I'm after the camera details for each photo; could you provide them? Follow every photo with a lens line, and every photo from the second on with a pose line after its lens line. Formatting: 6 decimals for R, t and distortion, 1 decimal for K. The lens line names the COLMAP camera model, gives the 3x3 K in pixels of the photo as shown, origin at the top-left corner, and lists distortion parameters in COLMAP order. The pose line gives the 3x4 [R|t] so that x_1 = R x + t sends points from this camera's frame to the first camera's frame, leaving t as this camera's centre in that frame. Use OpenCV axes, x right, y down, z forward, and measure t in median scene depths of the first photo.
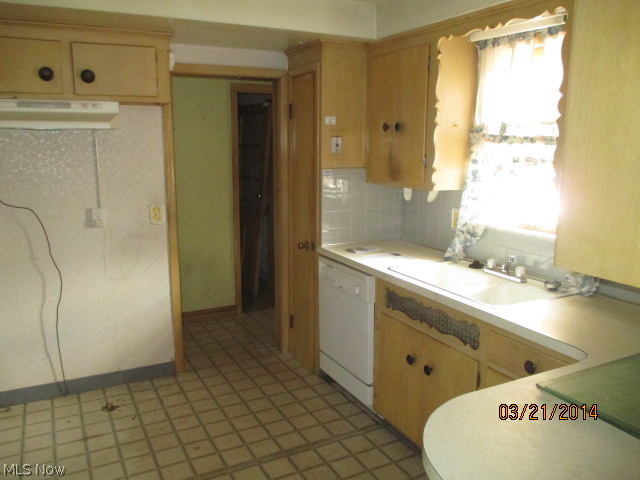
lens RADIAL K [[539.8, 0, 320.0], [0, 539.8, 240.0], [0, 0, 1]] dist [-0.007611, -0.005302]
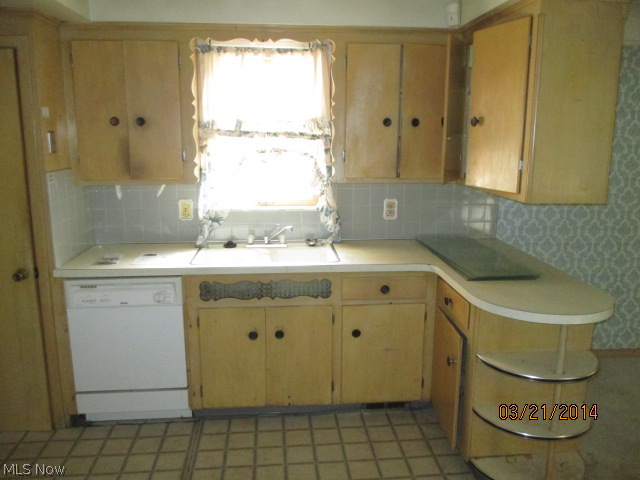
lens RADIAL K [[539.8, 0, 320.0], [0, 539.8, 240.0], [0, 0, 1]] dist [-0.007611, -0.005302]
pose [[0.377802, -0.189181, 0.906353, -0.685854], [0.168205, 0.976638, 0.133738, -0.086110], [-0.910480, 0.101927, 0.400796, 0.381415]]
